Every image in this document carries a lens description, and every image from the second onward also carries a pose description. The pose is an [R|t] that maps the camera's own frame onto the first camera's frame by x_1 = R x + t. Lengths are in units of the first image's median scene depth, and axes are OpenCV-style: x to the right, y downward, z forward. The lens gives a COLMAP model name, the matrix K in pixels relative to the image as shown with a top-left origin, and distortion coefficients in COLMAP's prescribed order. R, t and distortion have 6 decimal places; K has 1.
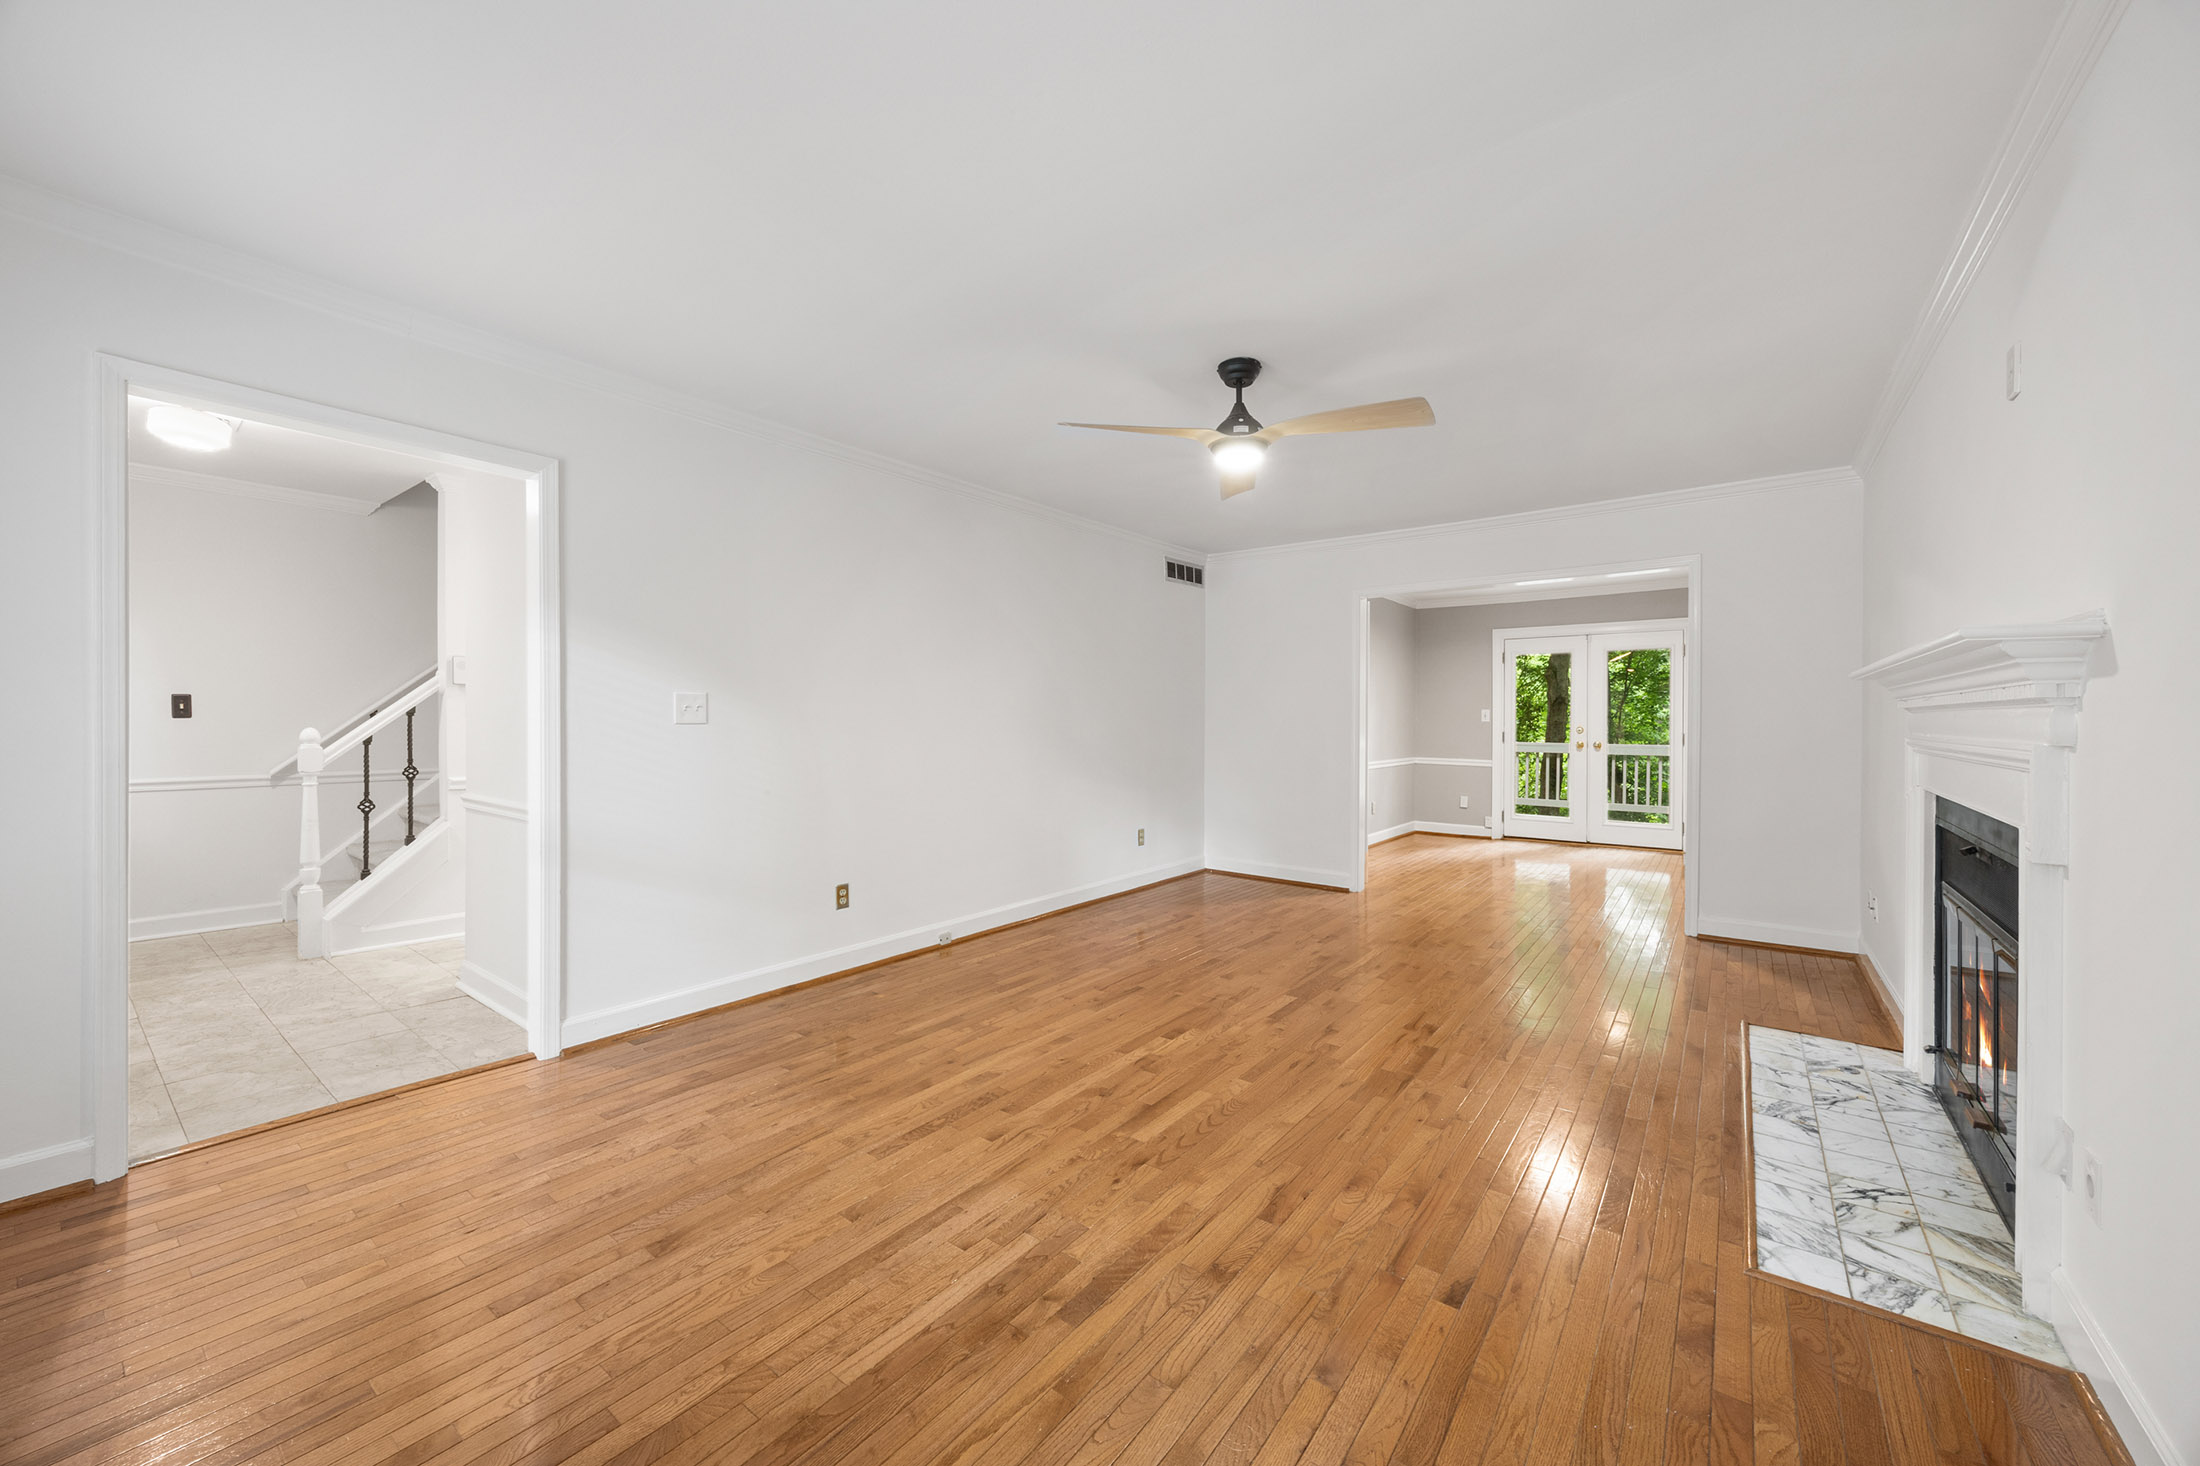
lens RADIAL K [[816.6, 0, 1097.2], [0, 816.6, 711.5], [0, 0, 1]] dist [-0.000301, 0.000014]
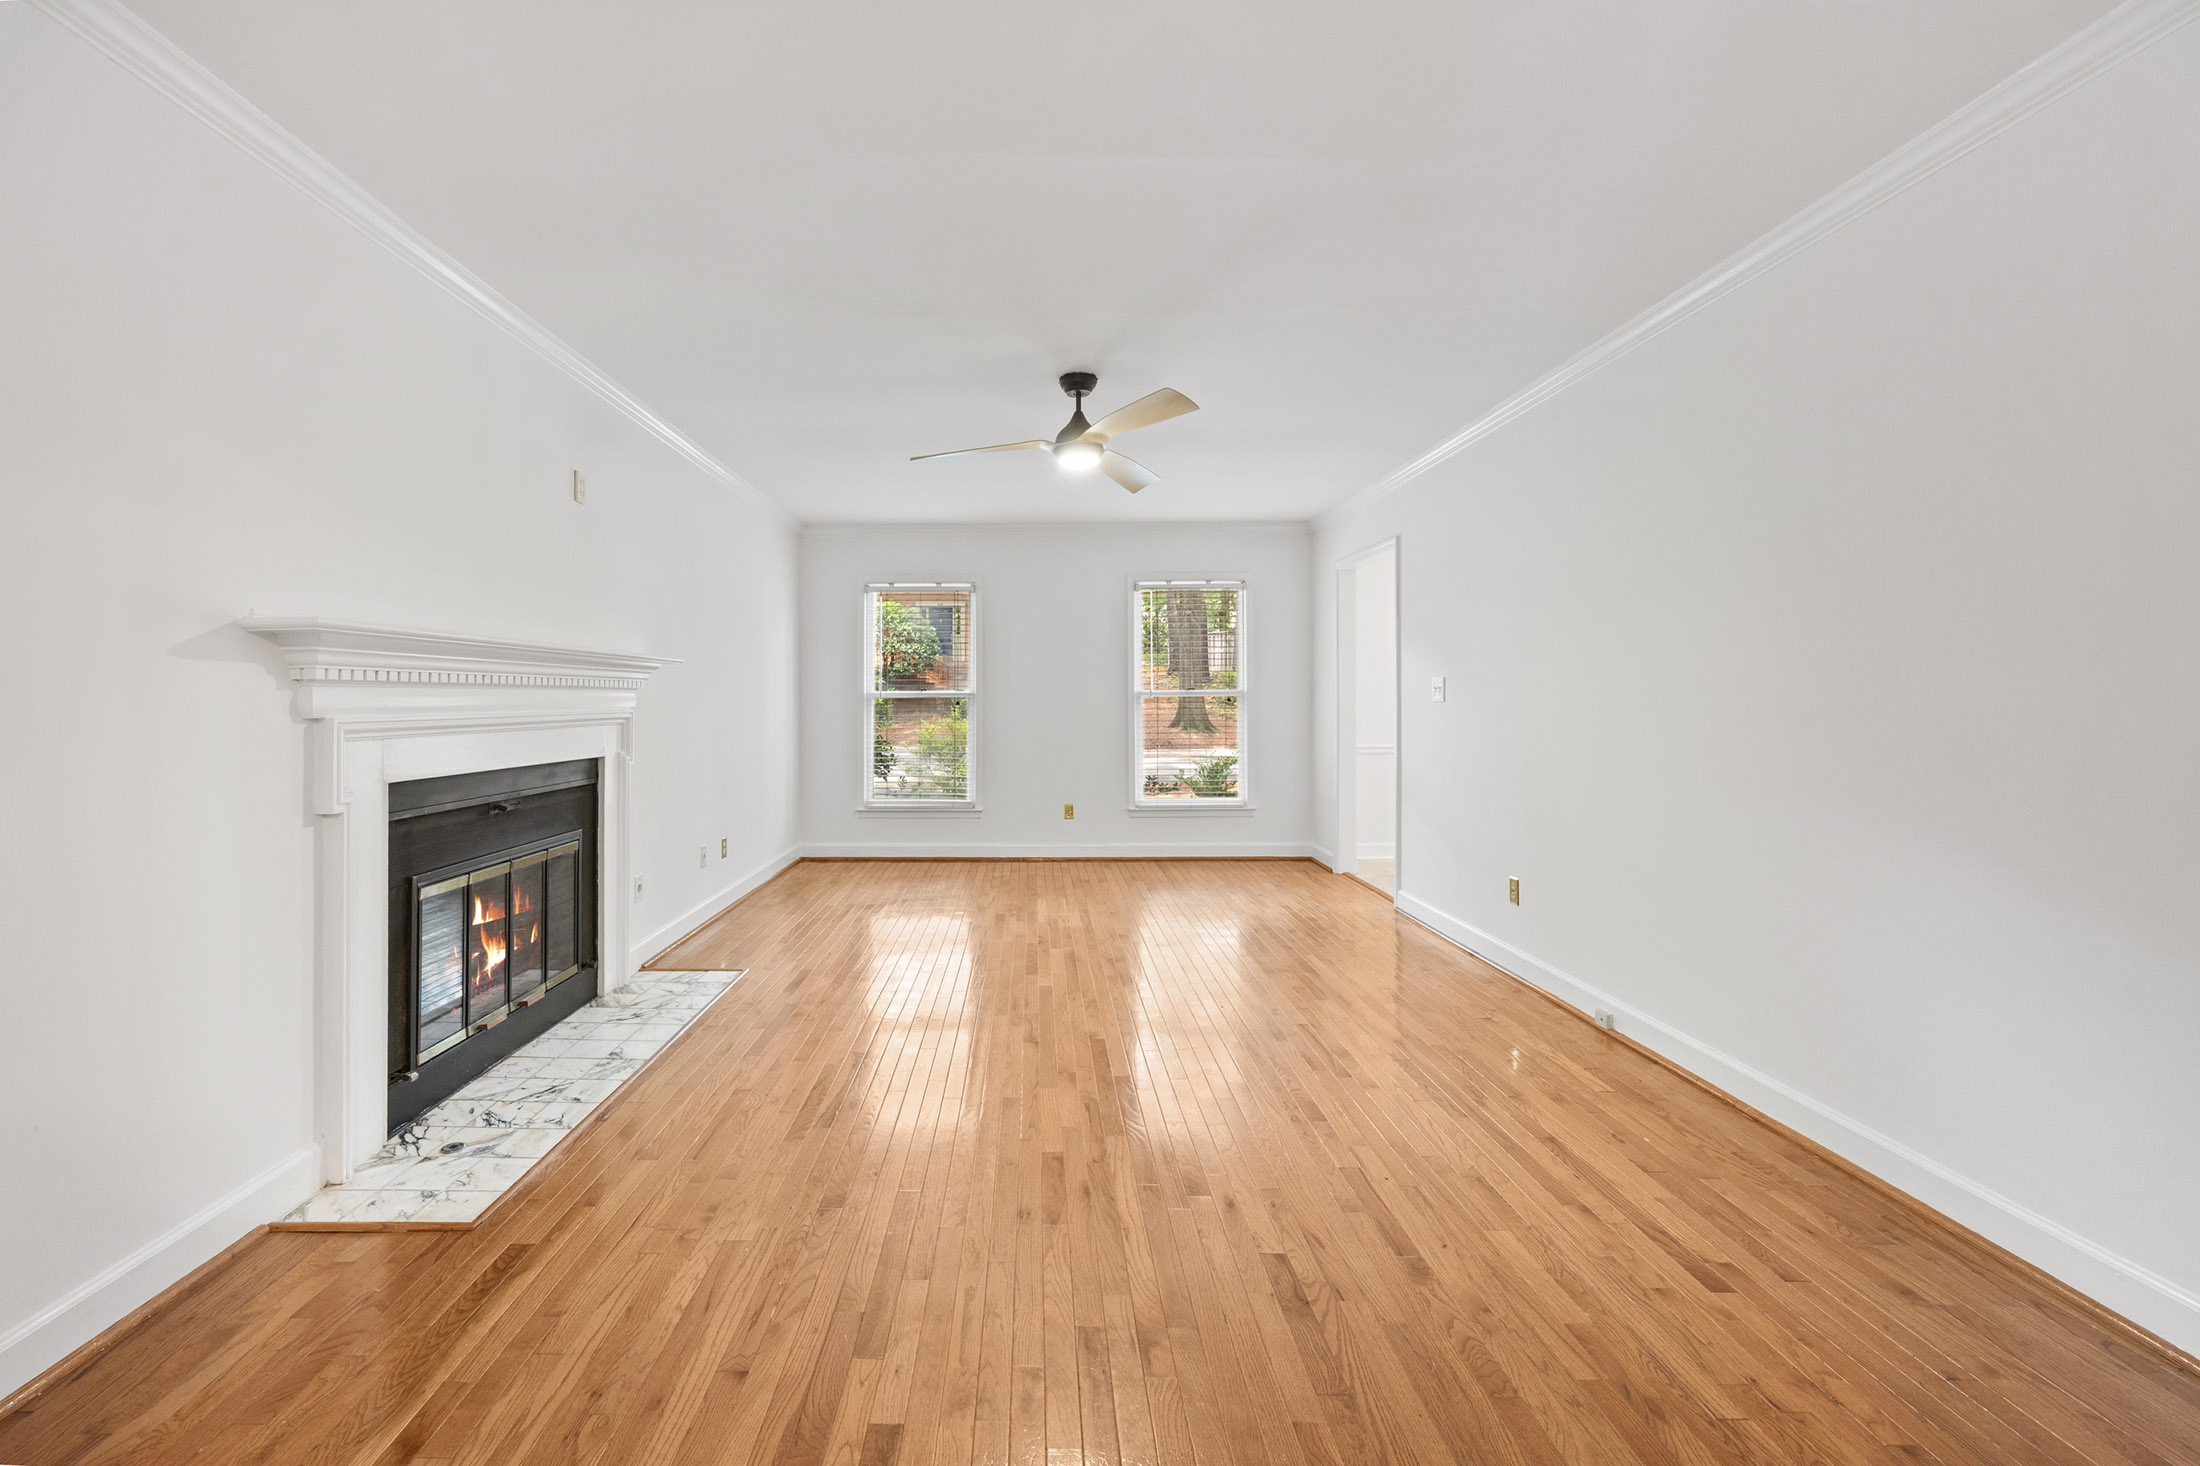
lens RADIAL K [[839.0, 0, 1092.6], [0, 839.0, 713.0], [0, 0, 1]] dist [-0.011631, 0.000022]
pose [[-0.747674, 0.016467, -0.663862, 1.030678], [0.002487, 0.999755, 0.021997, 0.001351], [0.664061, 0.014795, -0.747532, 2.103266]]
